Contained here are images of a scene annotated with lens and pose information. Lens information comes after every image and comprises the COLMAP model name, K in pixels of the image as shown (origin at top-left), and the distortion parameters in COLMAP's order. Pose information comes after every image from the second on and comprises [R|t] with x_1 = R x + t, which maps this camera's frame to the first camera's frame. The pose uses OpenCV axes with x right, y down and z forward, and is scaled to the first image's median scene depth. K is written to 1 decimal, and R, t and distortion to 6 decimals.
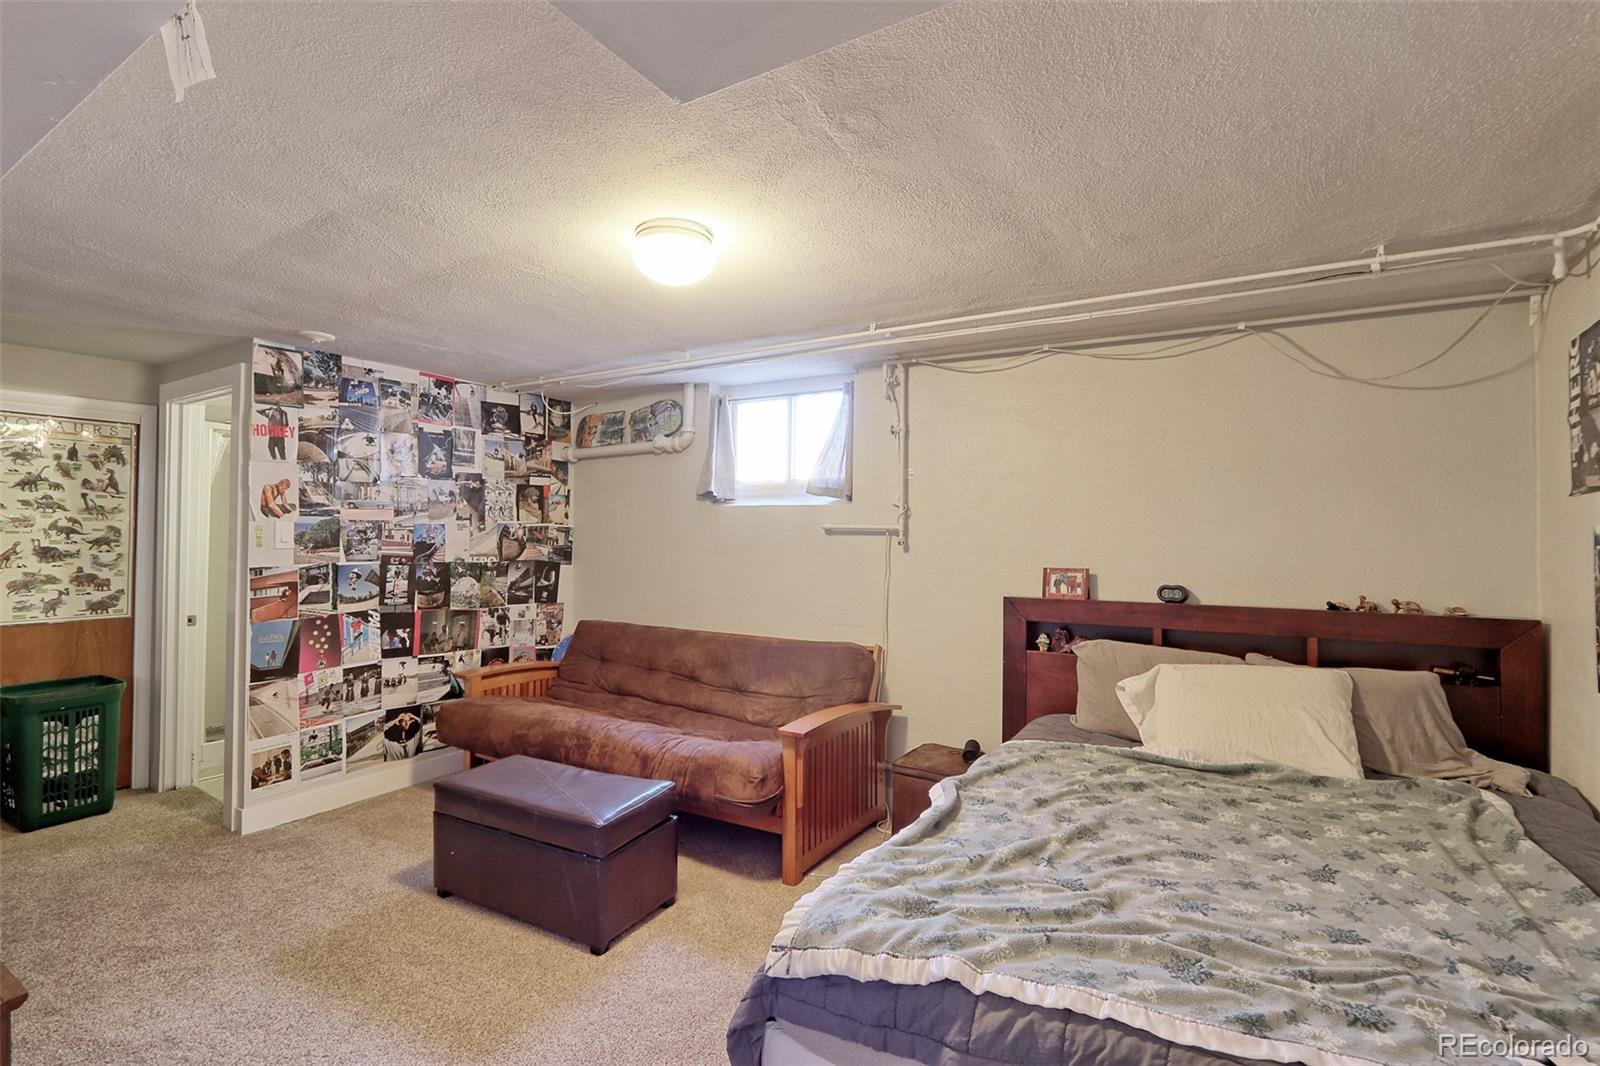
lens RADIAL K [[747.3, 0, 799.5], [0, 747.3, 535.9], [0, 0, 1]] dist [-0.012008, 0.000111]
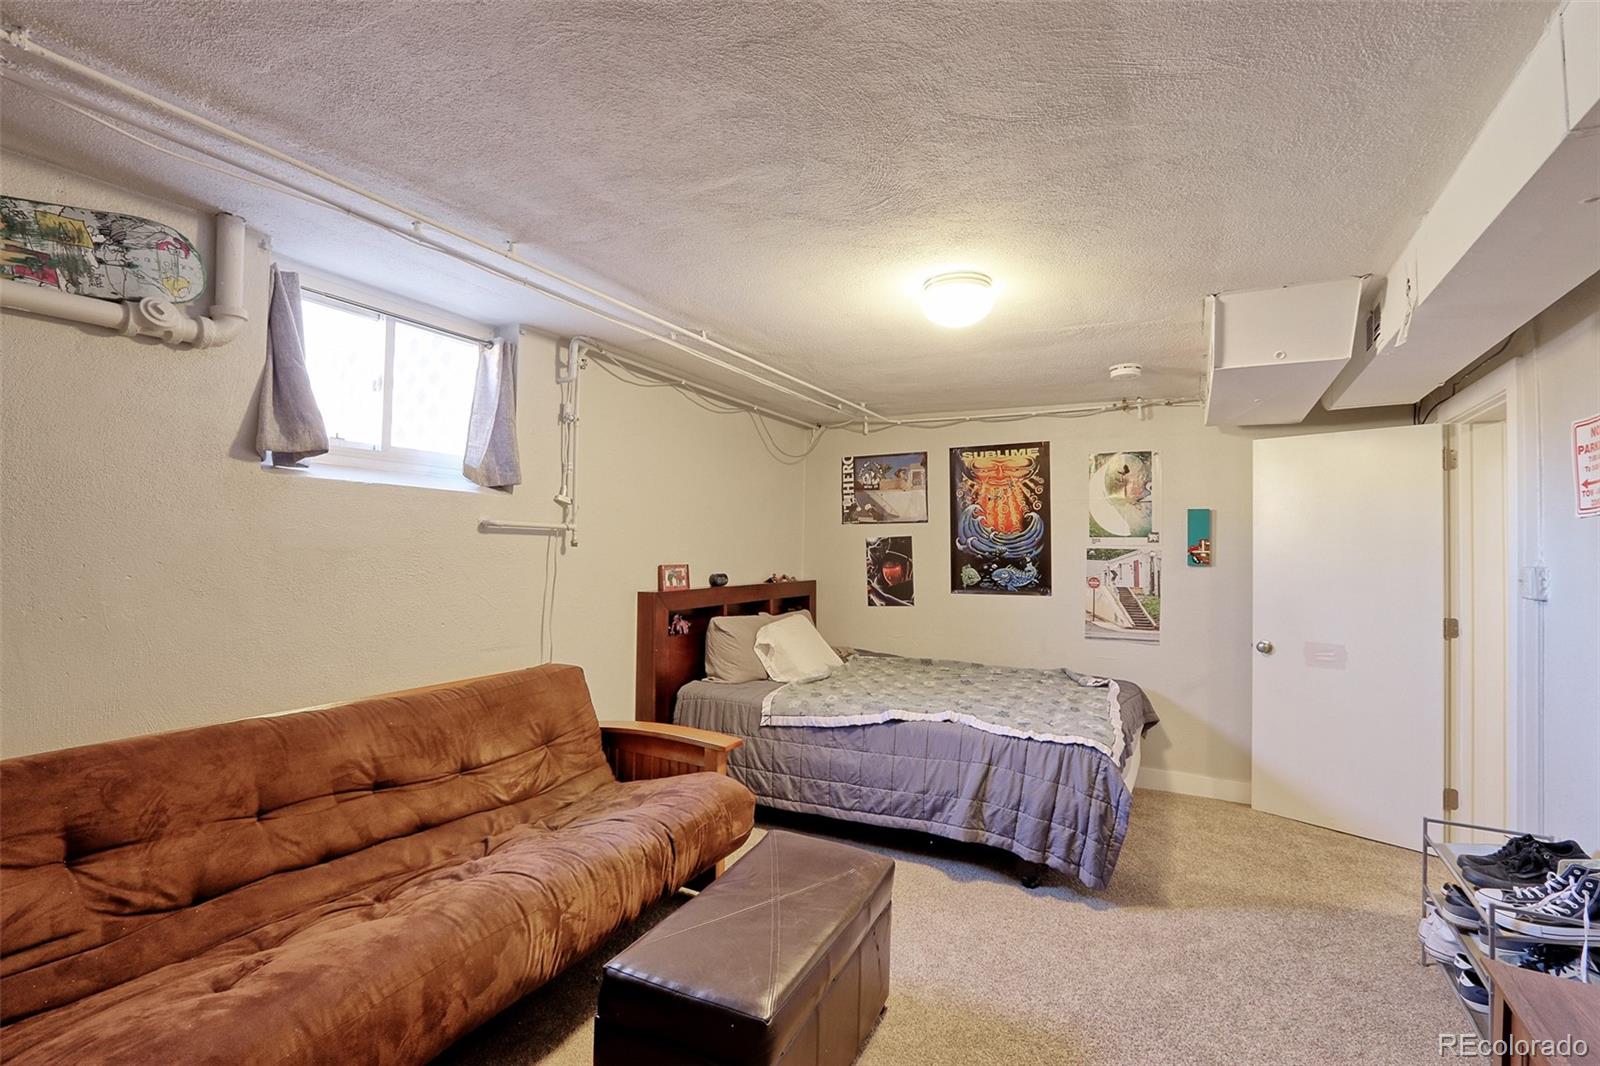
lens RADIAL K [[747.3, 0, 800.1], [0, 747.3, 530.6], [0, 0, 1]] dist [-0.012008, 0.000111]
pose [[-0.062671, 0.018477, 0.997863, -0.864140], [-0.011187, 0.999753, -0.019214, 0.008510], [-0.997972, -0.012367, -0.062448, 0.862849]]
